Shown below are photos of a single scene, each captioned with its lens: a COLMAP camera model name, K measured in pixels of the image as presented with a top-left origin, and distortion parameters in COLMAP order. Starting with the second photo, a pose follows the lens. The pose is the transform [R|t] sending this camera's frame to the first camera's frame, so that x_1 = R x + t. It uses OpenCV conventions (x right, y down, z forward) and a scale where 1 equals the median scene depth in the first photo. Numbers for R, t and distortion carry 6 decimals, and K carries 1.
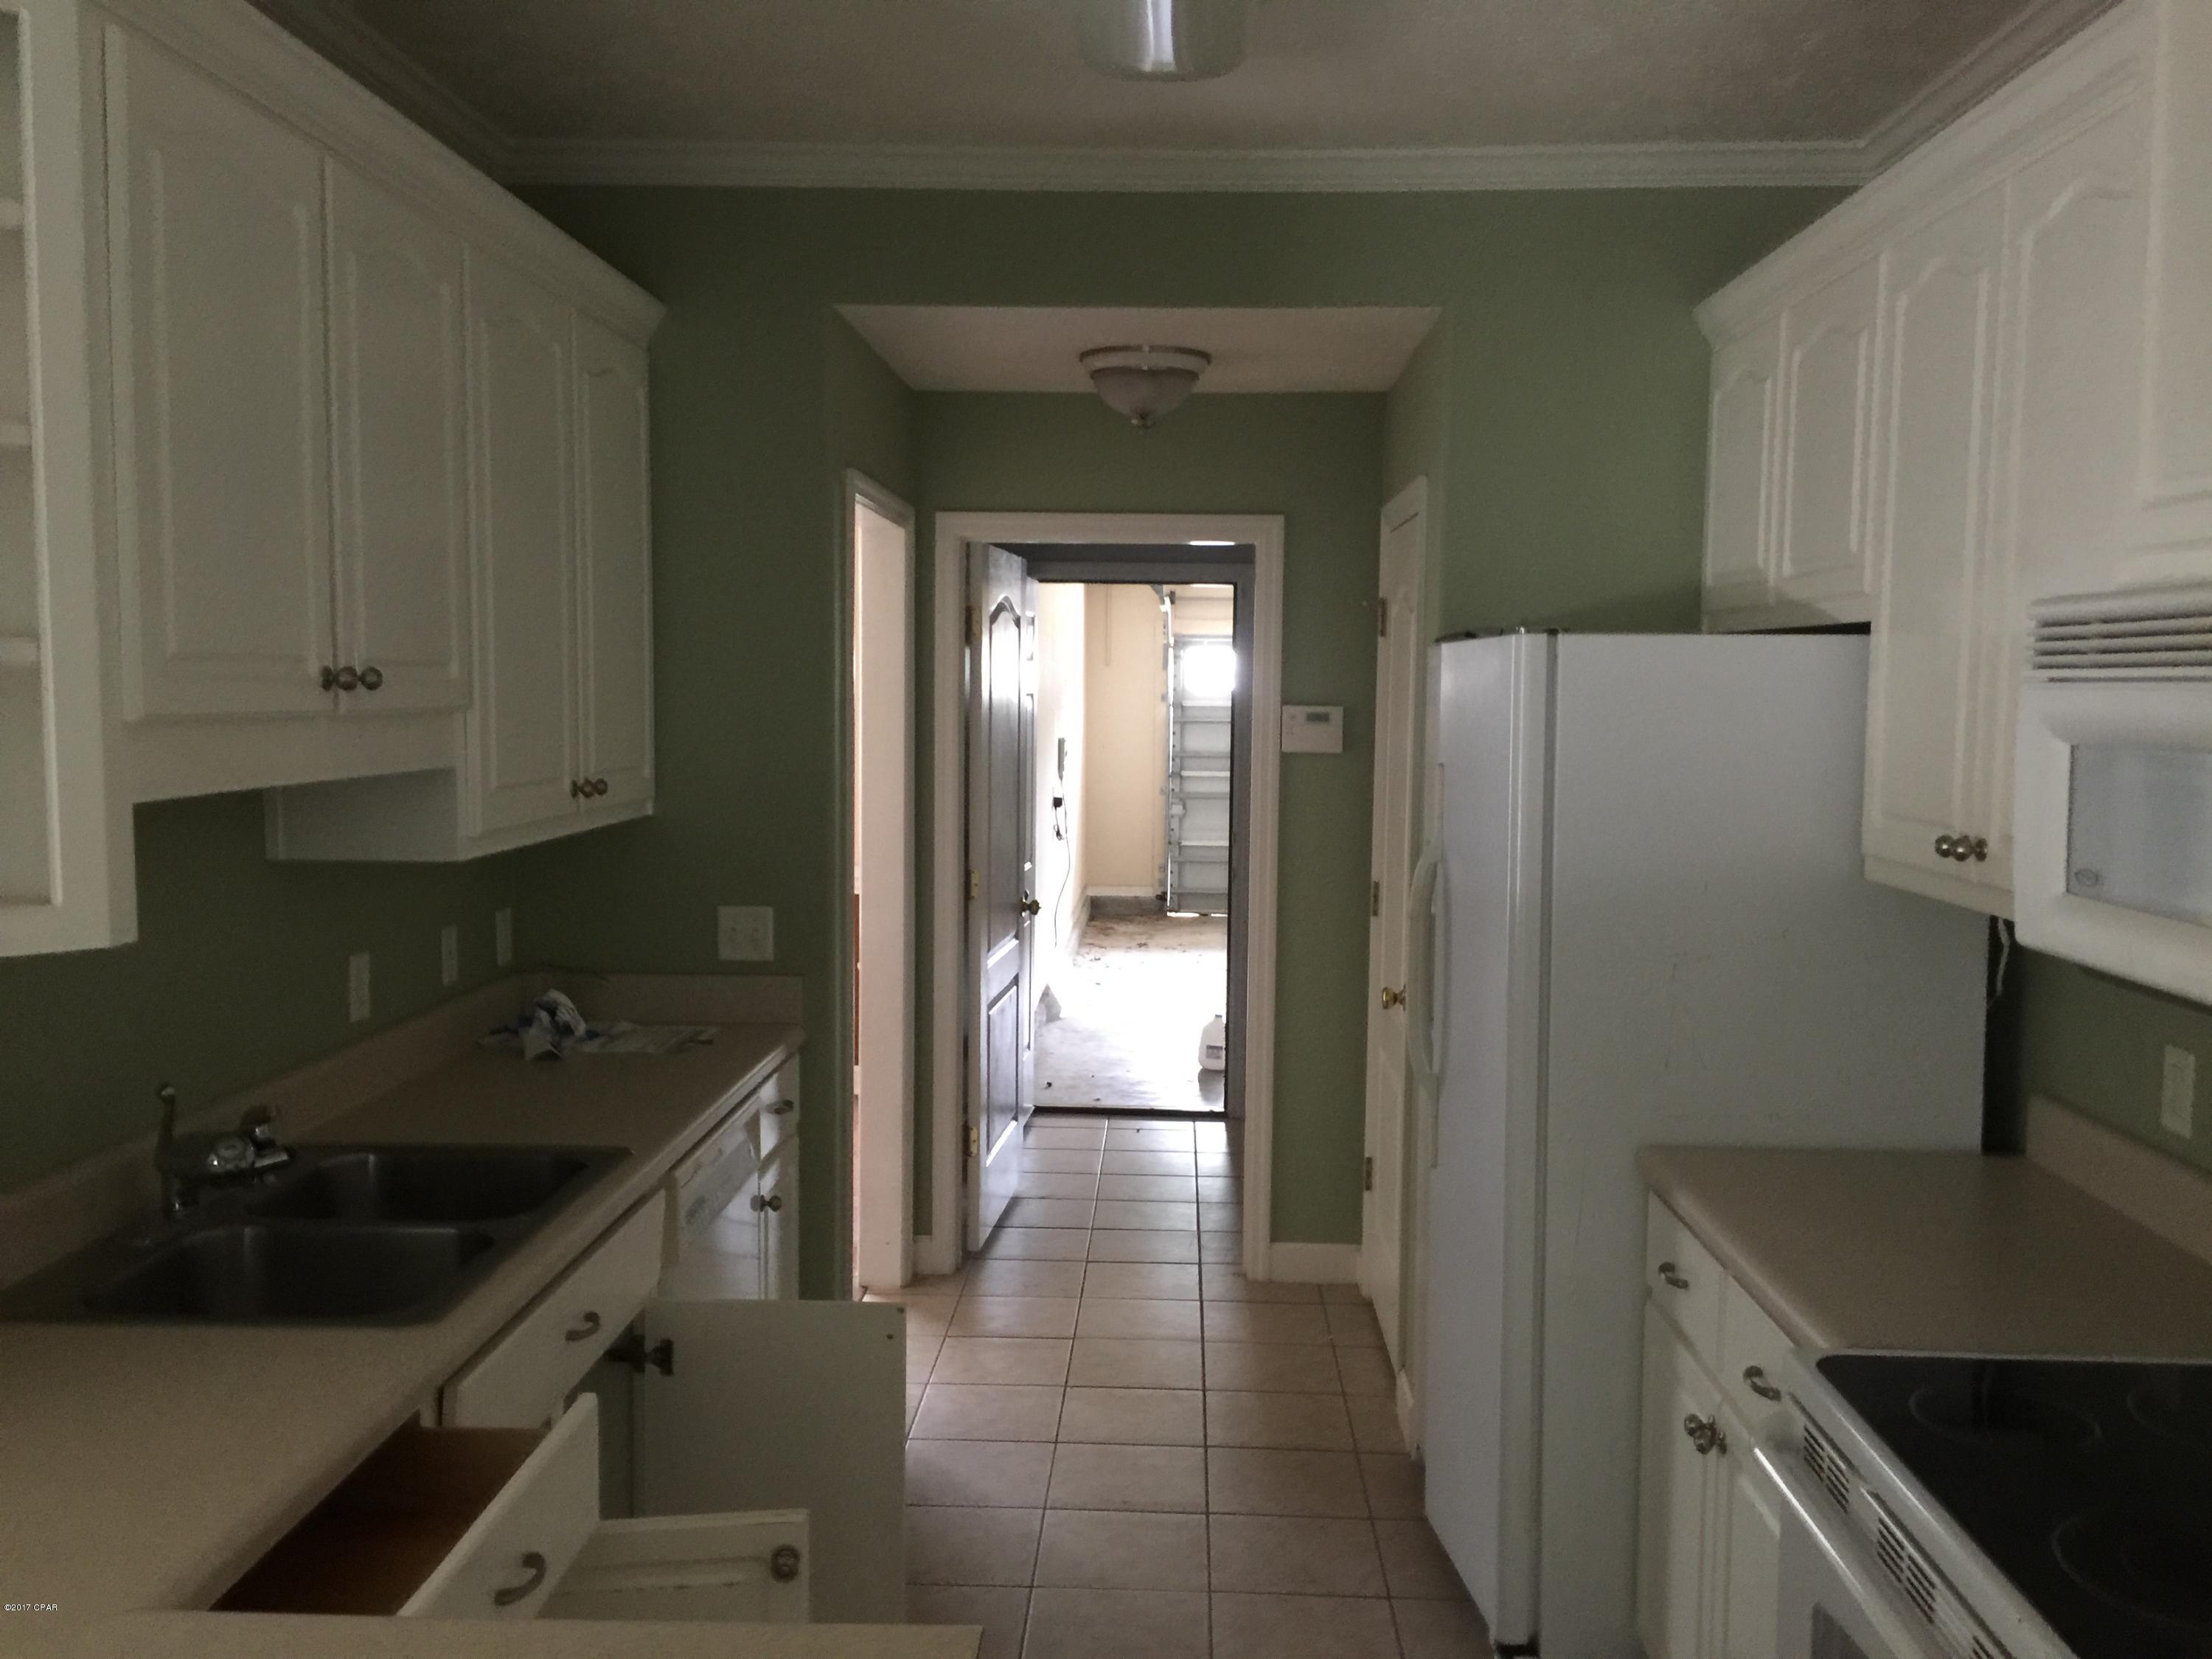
lens RADIAL K [[1884.6, 0, 1106.0], [0, 1884.6, 829.5], [0, 0, 1]] dist [0.081636, -0.094780]
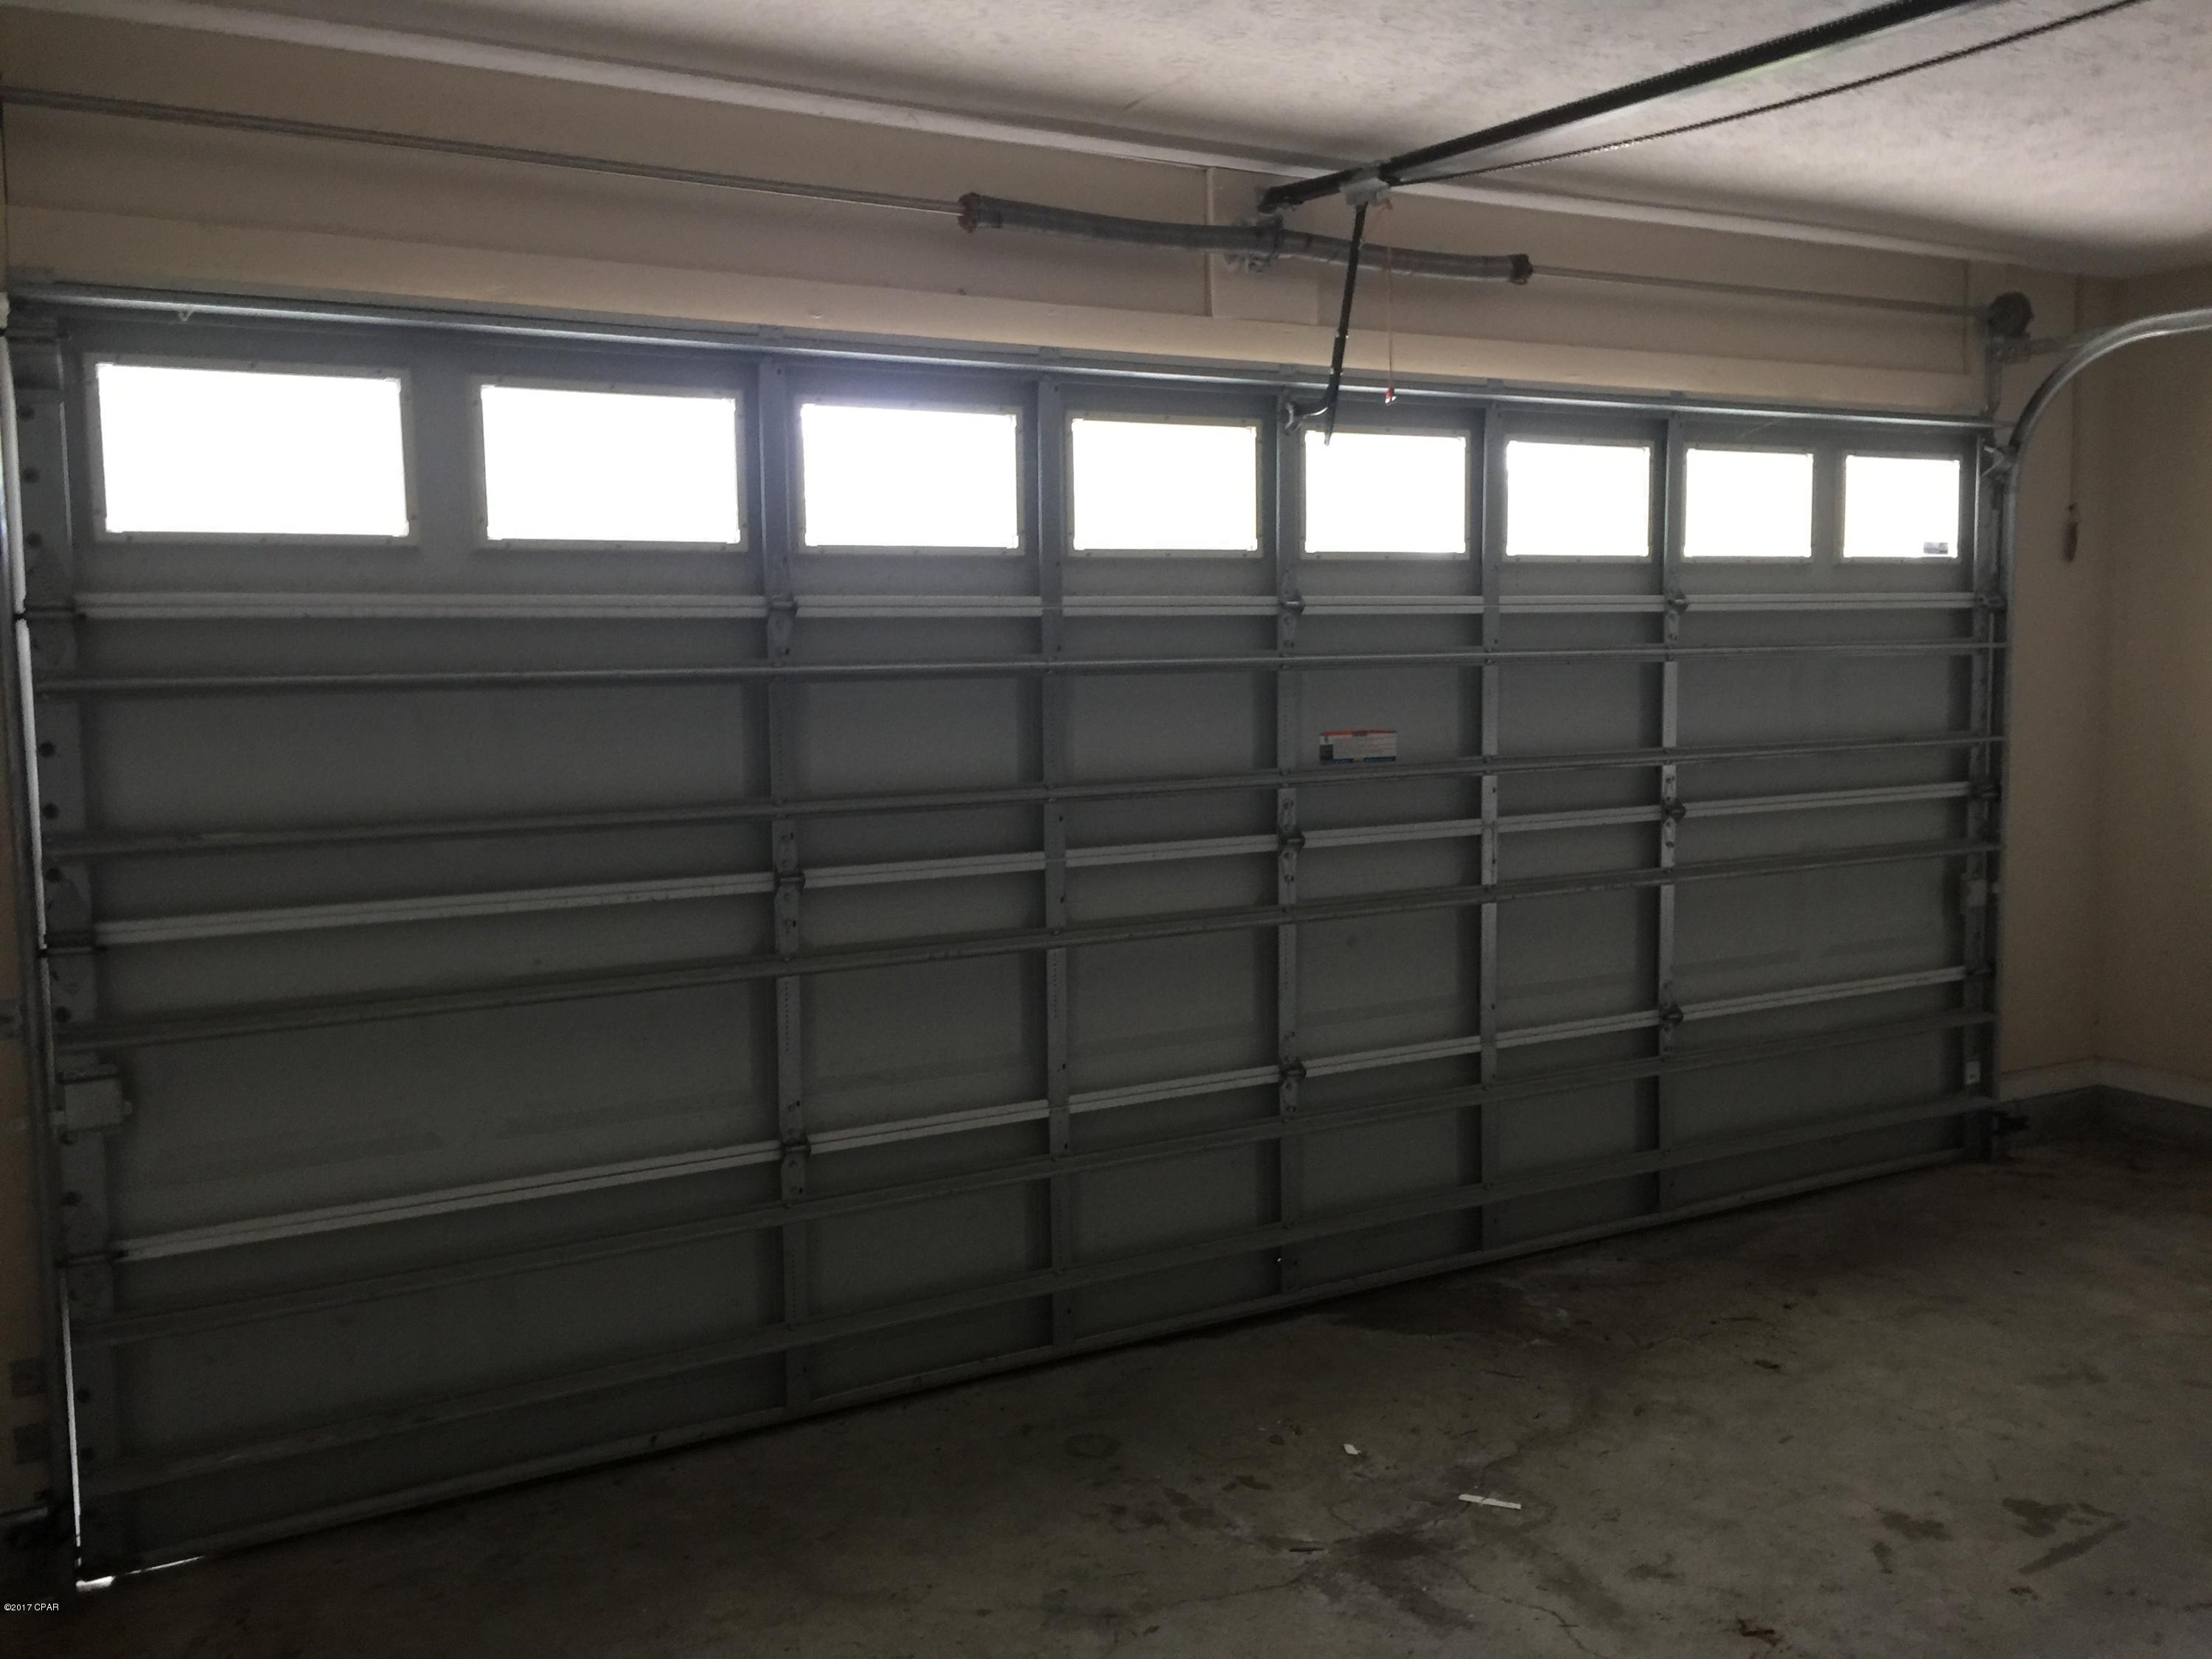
lens RADIAL K [[1884.6, 0, 1106.0], [0, 1884.6, 829.5], [0, 0, 1]] dist [0.081636, -0.094780]
pose [[0.845920, -0.073915, 0.528162, 0.038386], [0.050738, 0.997011, 0.058266, -0.081924], [-0.530890, -0.022491, 0.847142, 1.275285]]
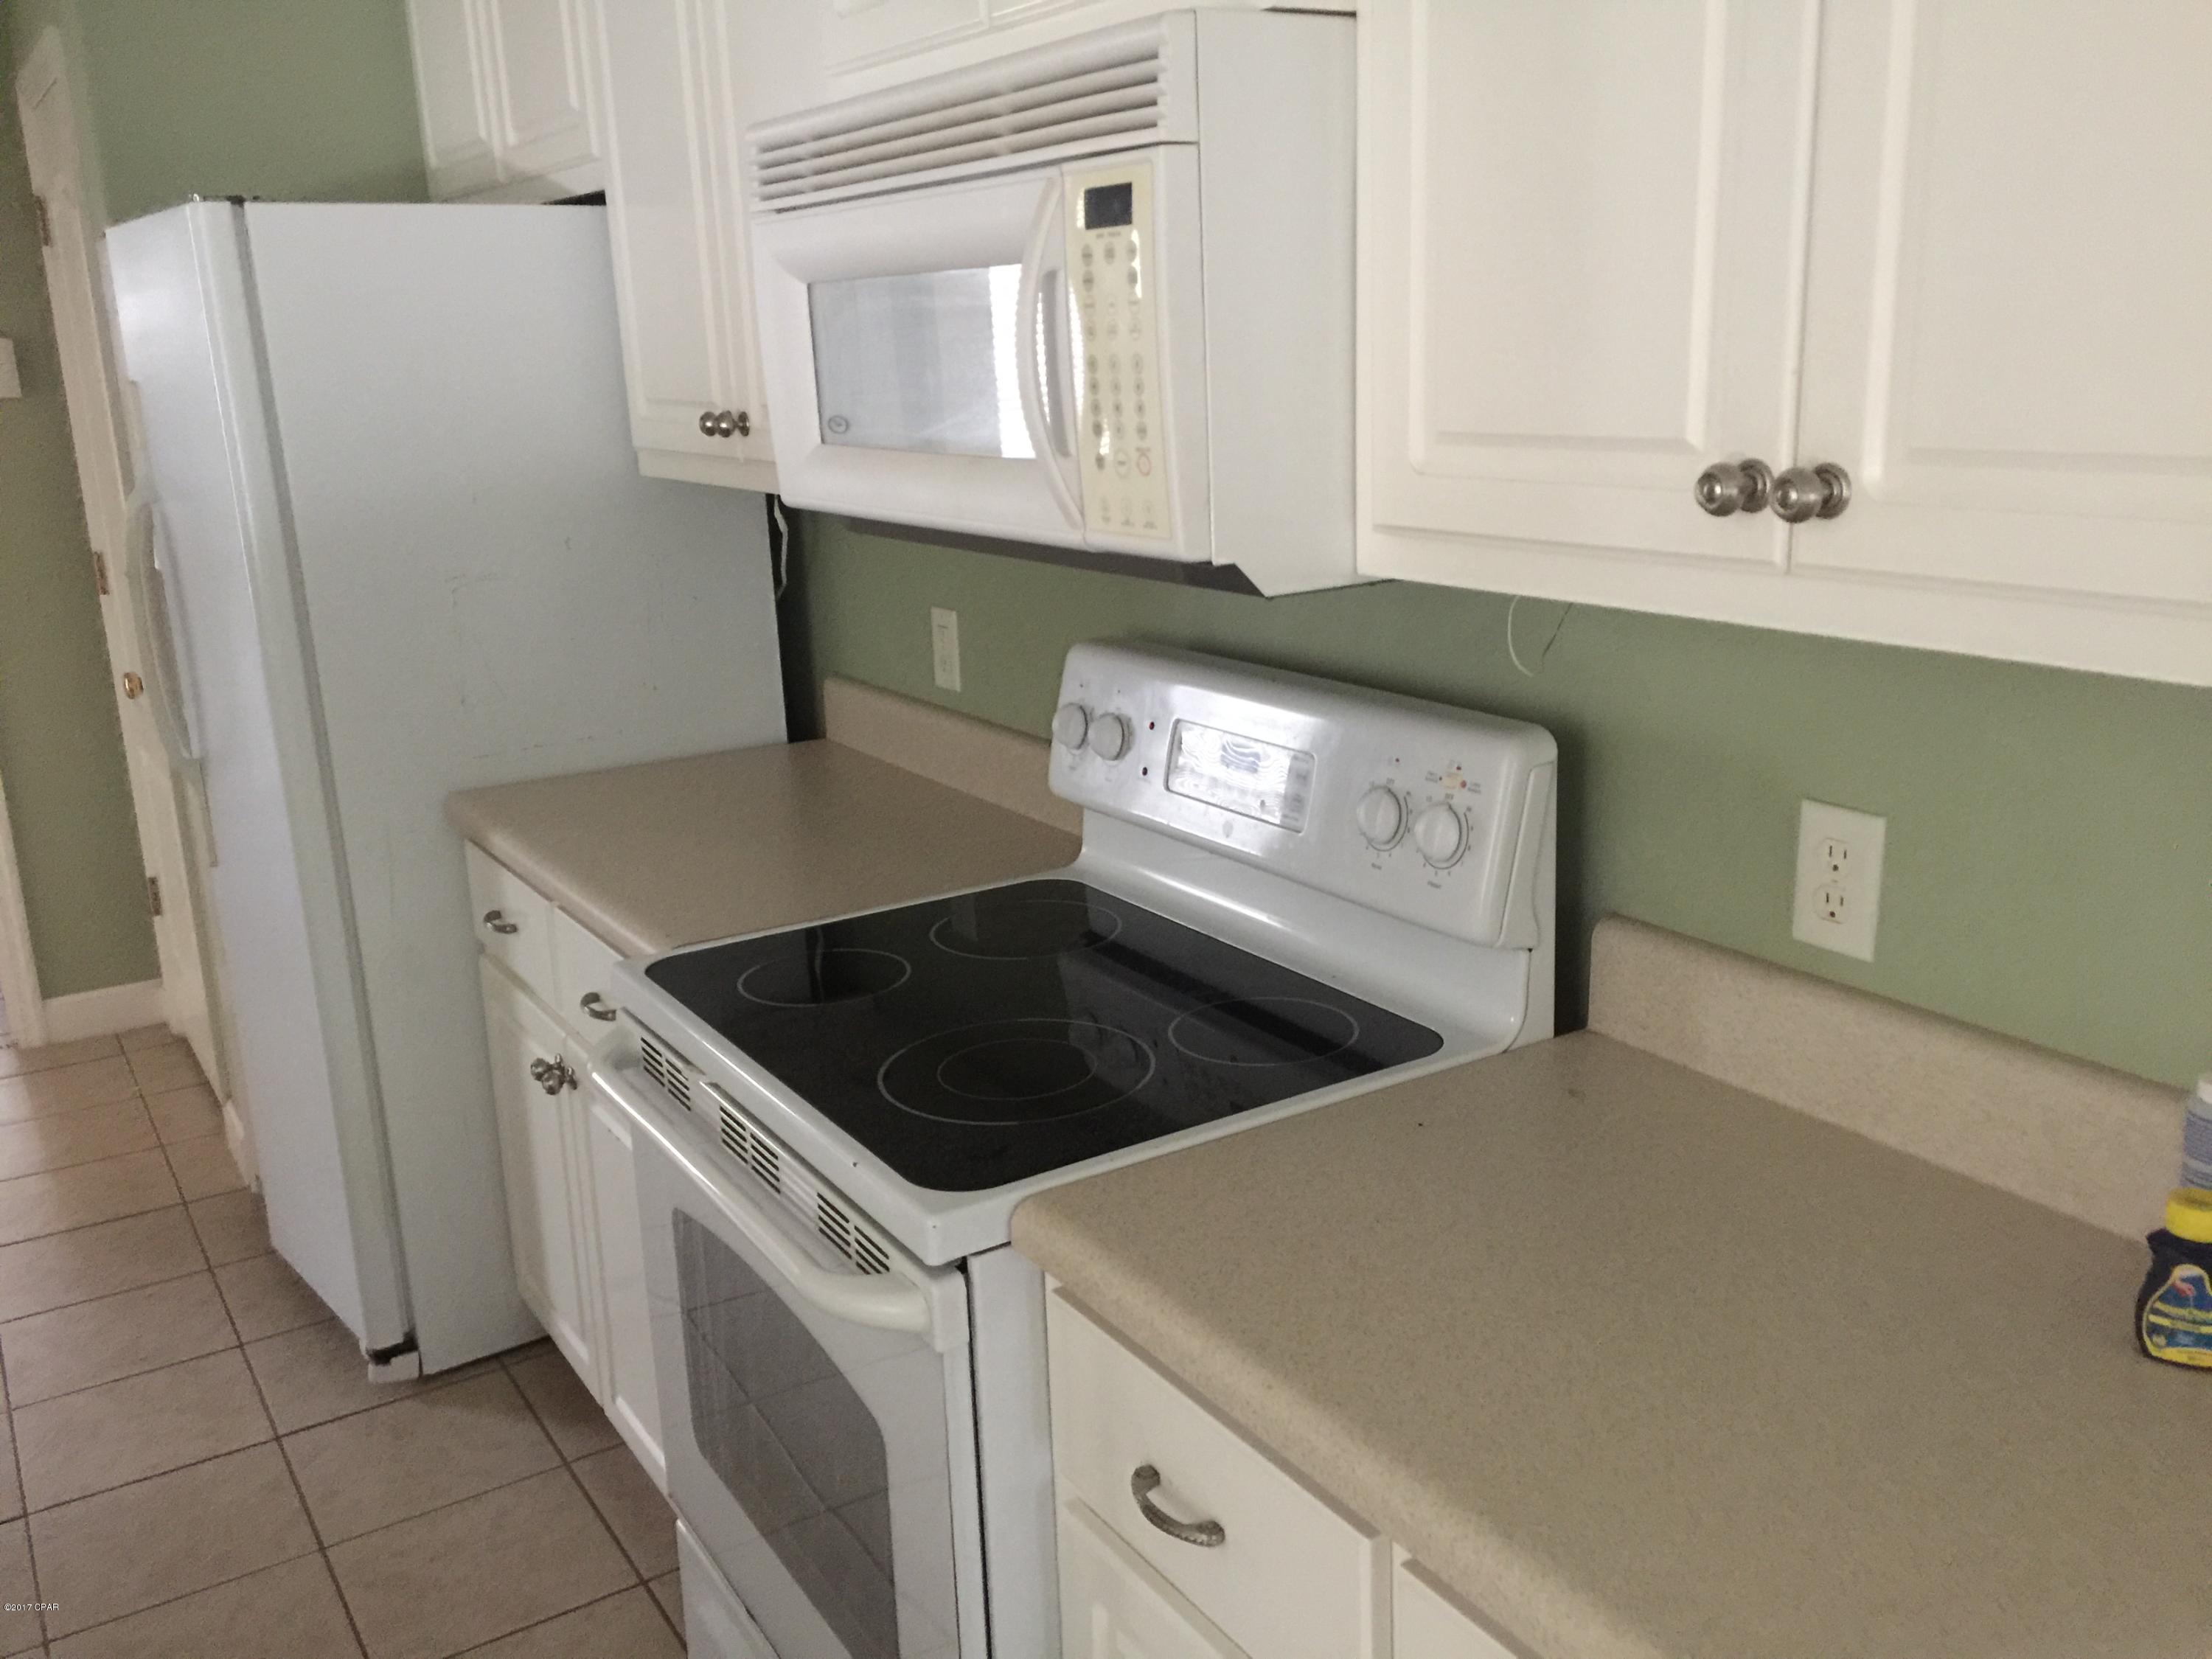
lens RADIAL K [[1884.6, 0, 1106.0], [0, 1884.6, 829.5], [0, 0, 1]] dist [0.081636, -0.094780]
pose [[0.820519, -0.185825, 0.540572, 0.049072], [0.092073, 0.976301, 0.195855, 0.036690], [-0.564156, -0.110931, 0.818183, 0.084606]]
